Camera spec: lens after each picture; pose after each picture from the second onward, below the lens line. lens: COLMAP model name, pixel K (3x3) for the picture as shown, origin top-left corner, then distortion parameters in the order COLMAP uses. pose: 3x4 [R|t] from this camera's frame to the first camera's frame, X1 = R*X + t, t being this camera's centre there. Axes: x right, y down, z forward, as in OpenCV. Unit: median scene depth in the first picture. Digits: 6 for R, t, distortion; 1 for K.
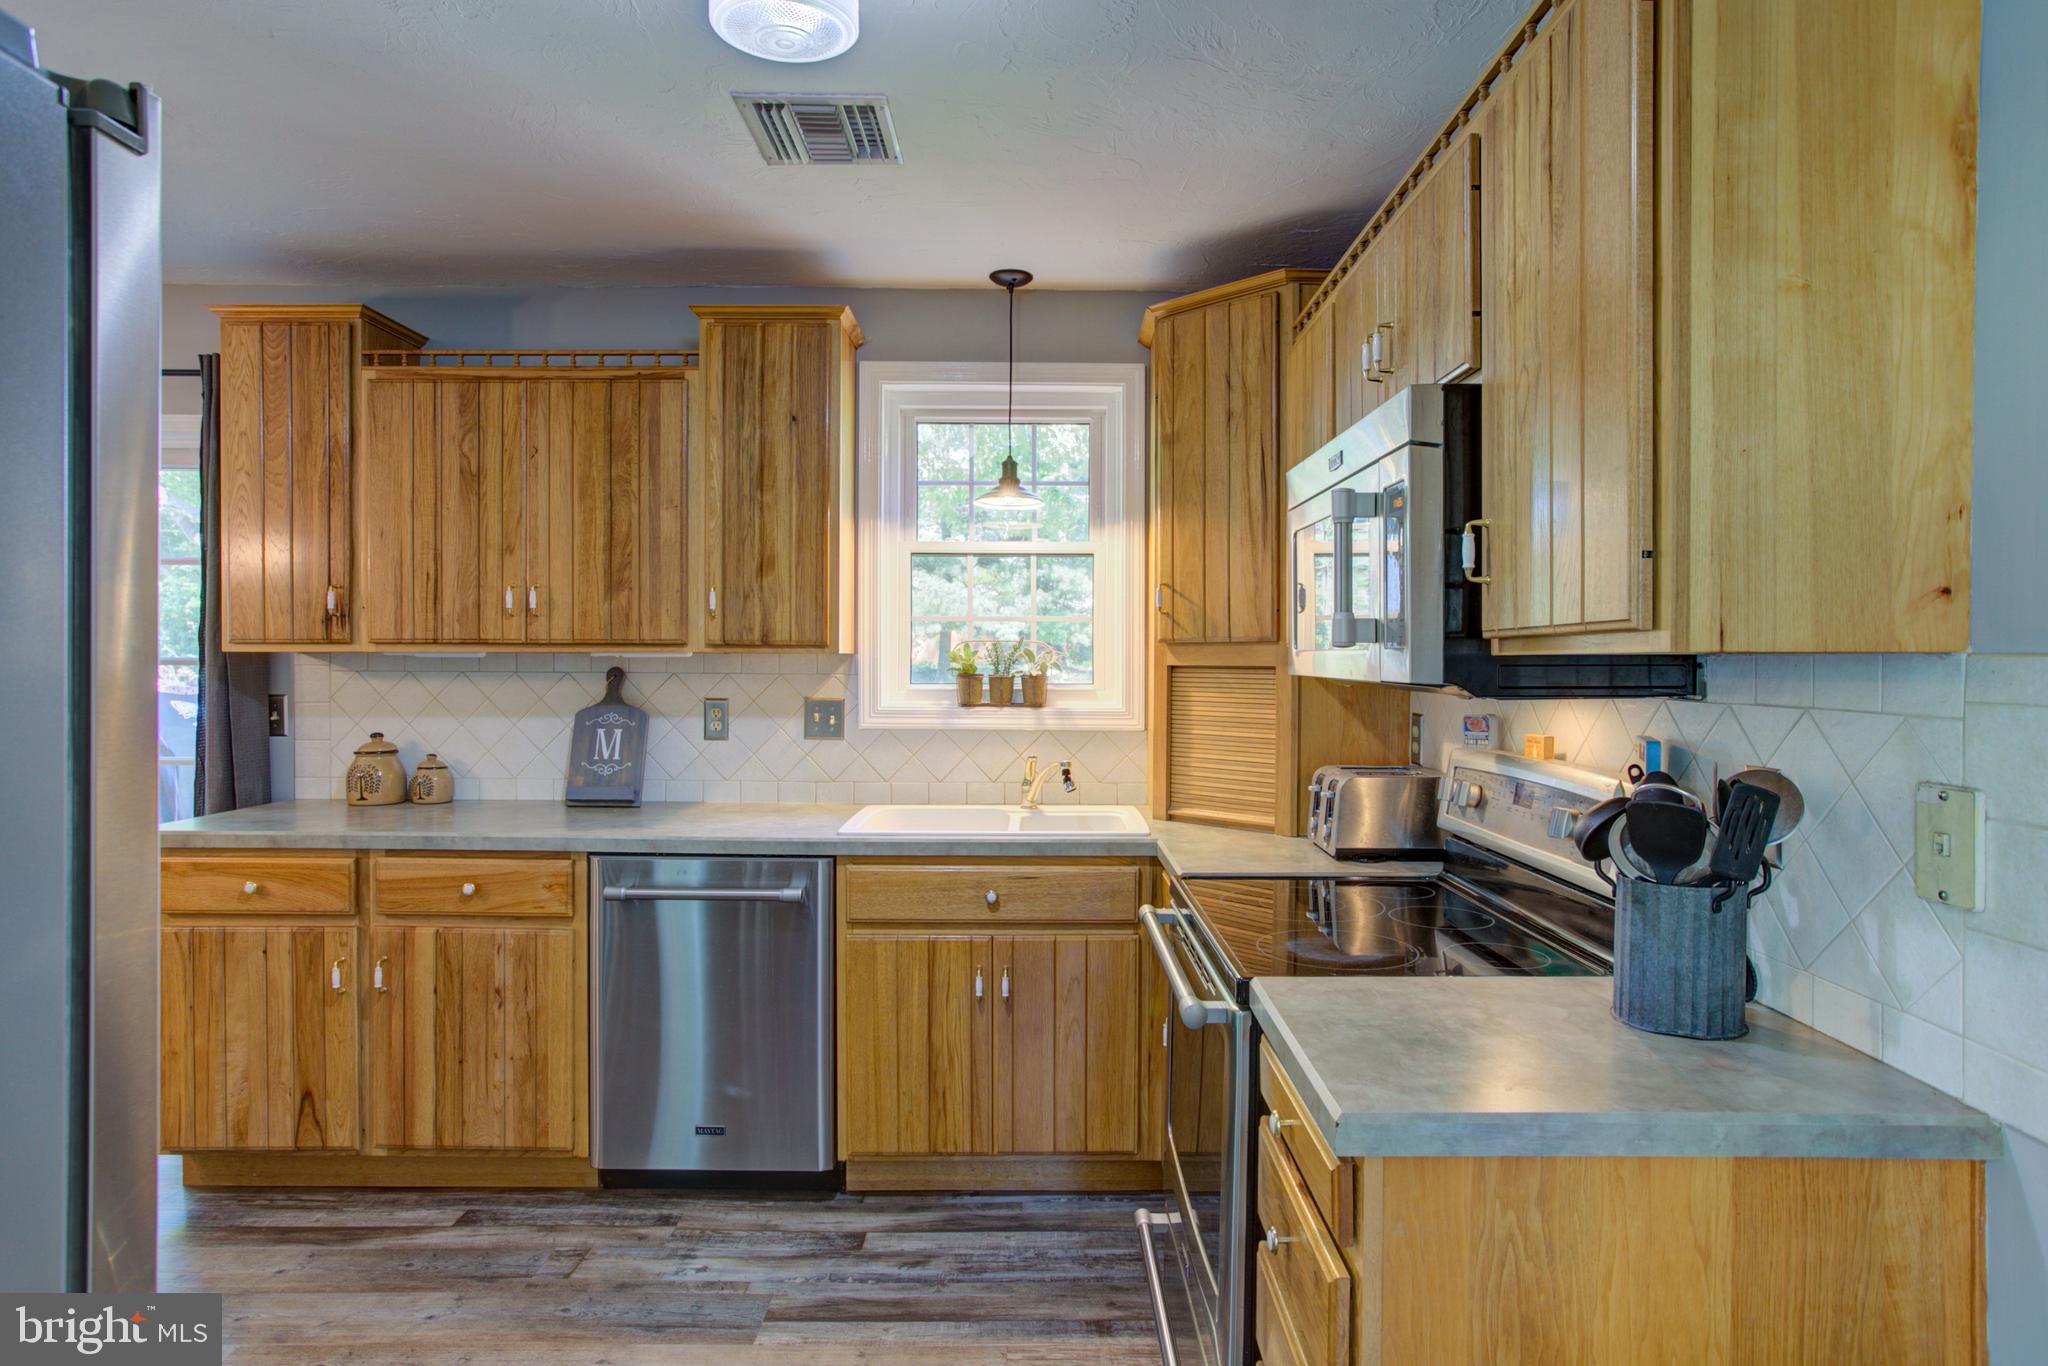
lens RADIAL K [[1143.9, 0, 1052.7], [0, 1143.9, 677.9], [0, 0, 1]] dist [-0.022629, 0.005454]
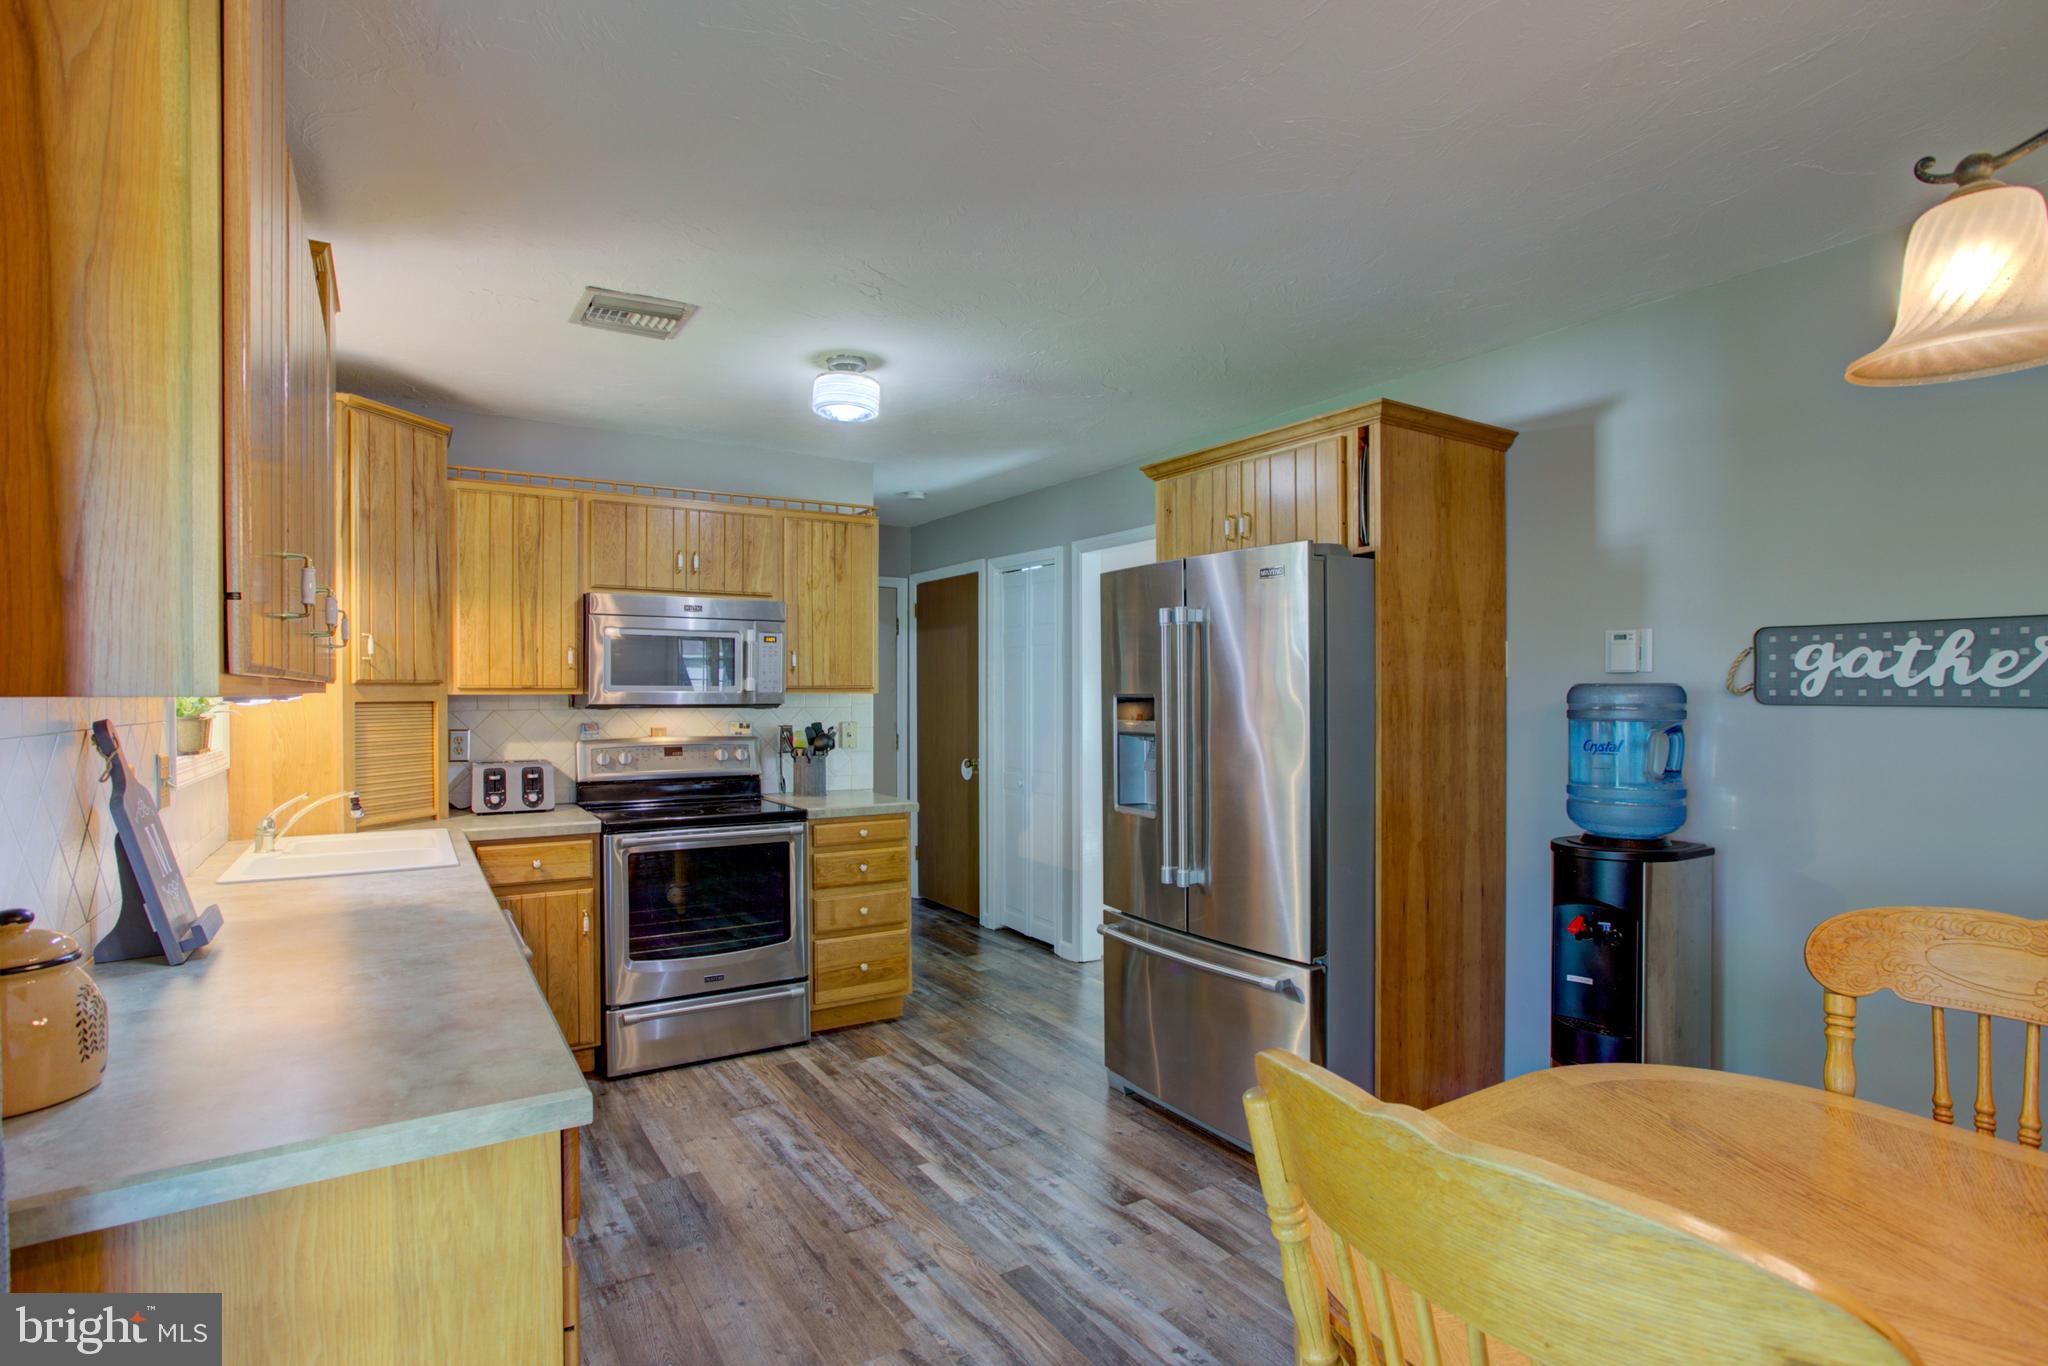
lens RADIAL K [[1004.1, 0, 1001.8], [0, 1004.1, 698.0], [0, 0, 1]] dist [-0.039600, 0.021161]
pose [[-0.516243, -0.009329, 0.856391, -1.182724], [0.012760, 0.999746, 0.018583, -0.026945], [-0.856347, 0.020521, -0.515993, 1.005090]]
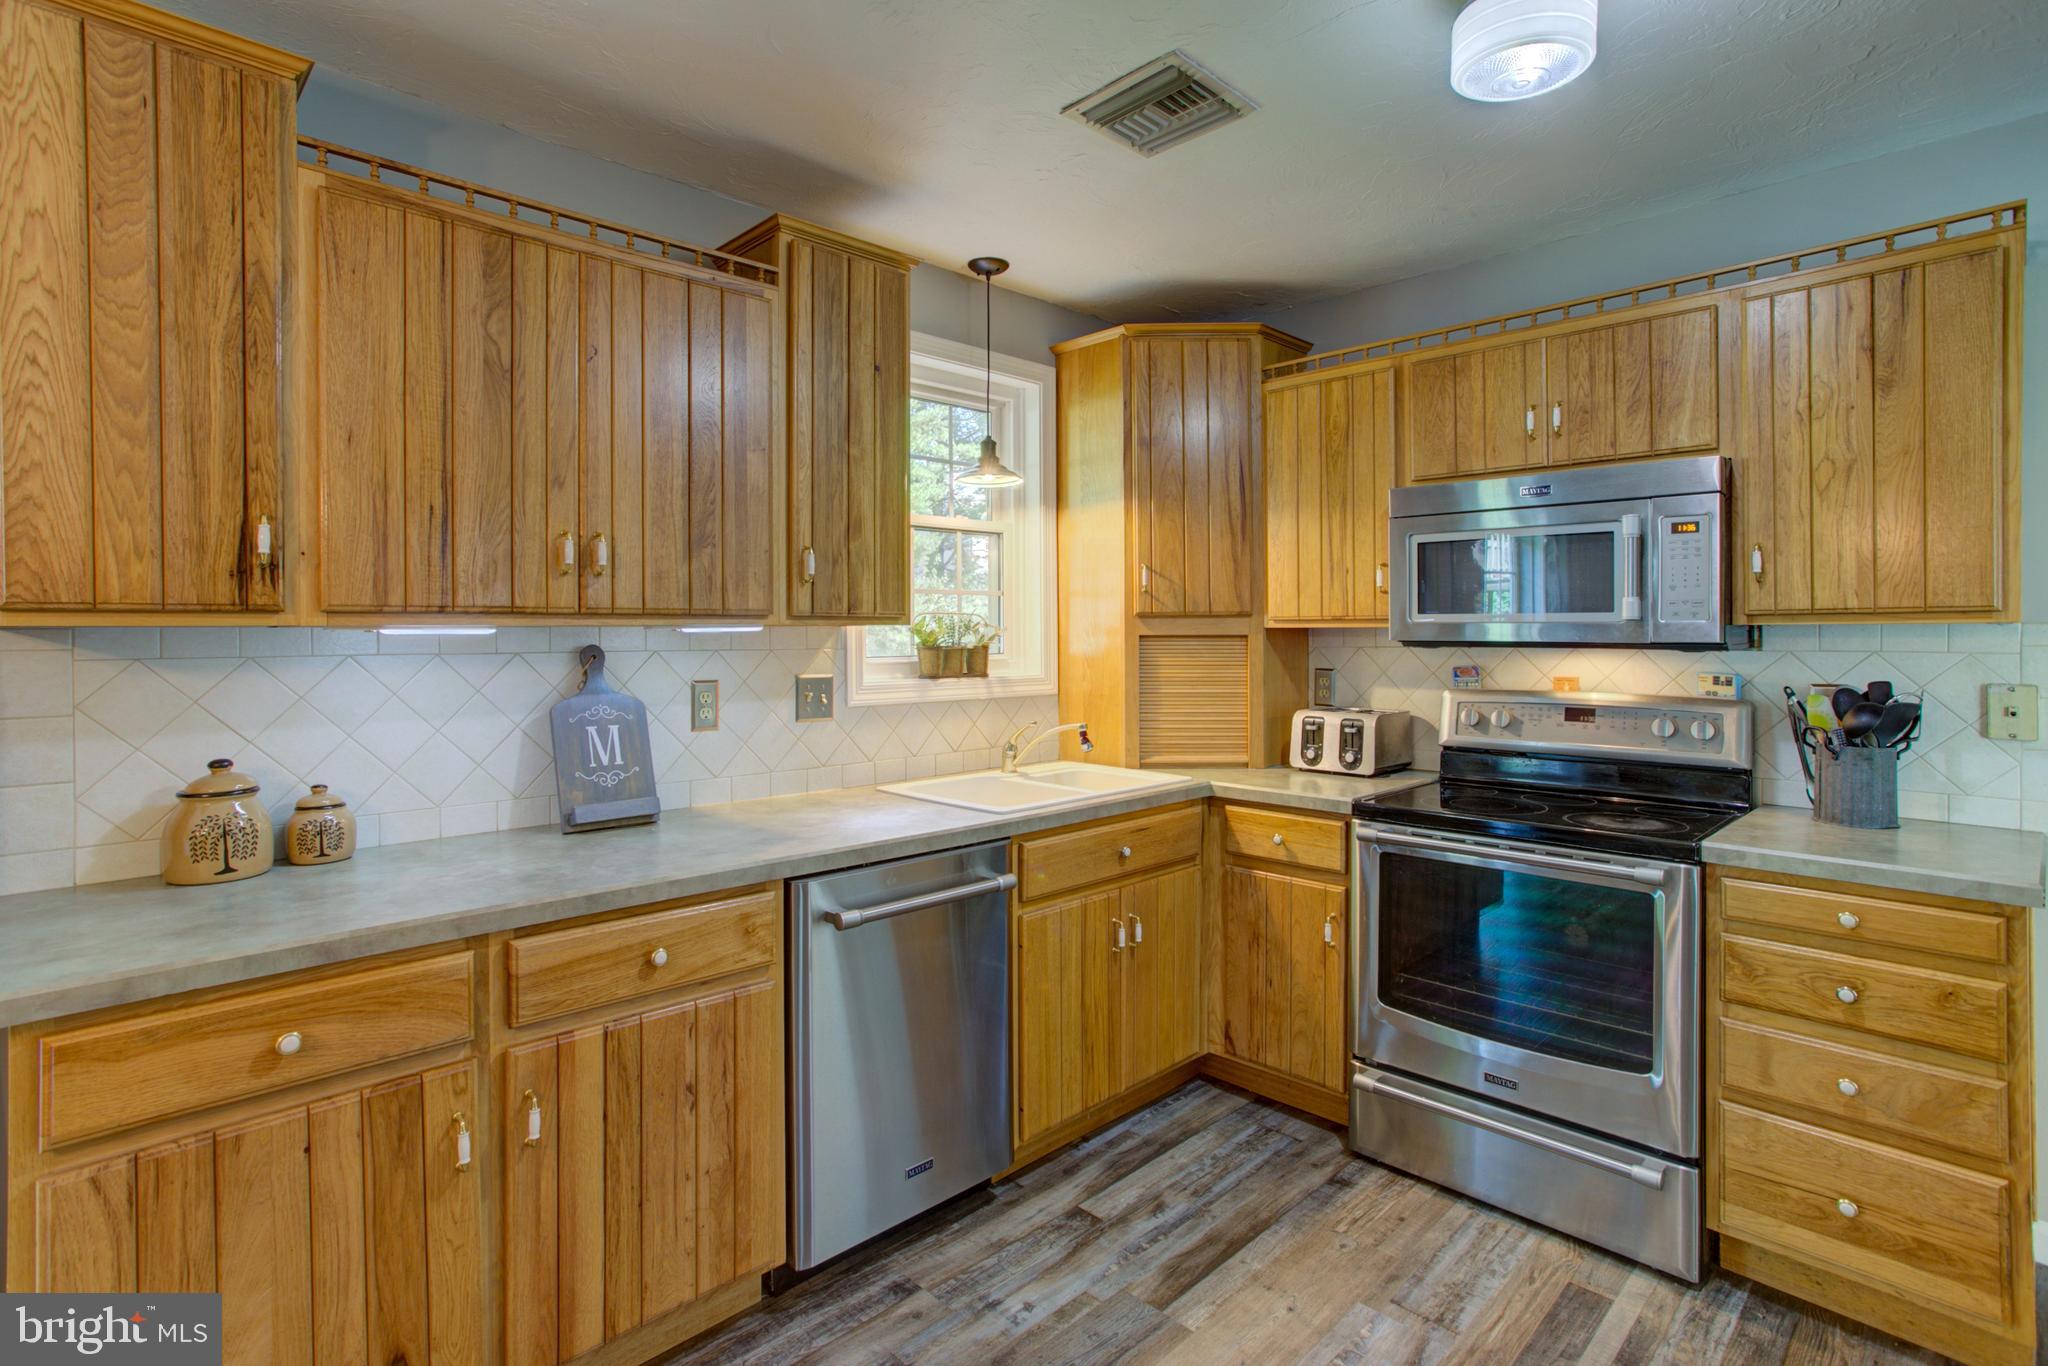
lens RADIAL K [[1004.1, 0, 1004.6], [0, 1004.1, 635.3], [0, 0, 1]] dist [-0.039600, 0.021161]
pose [[0.726928, -0.009390, 0.686649, -0.737018], [0.017432, 0.999837, -0.004782, -0.008865], [-0.686492, 0.015446, 0.726973, 0.369940]]
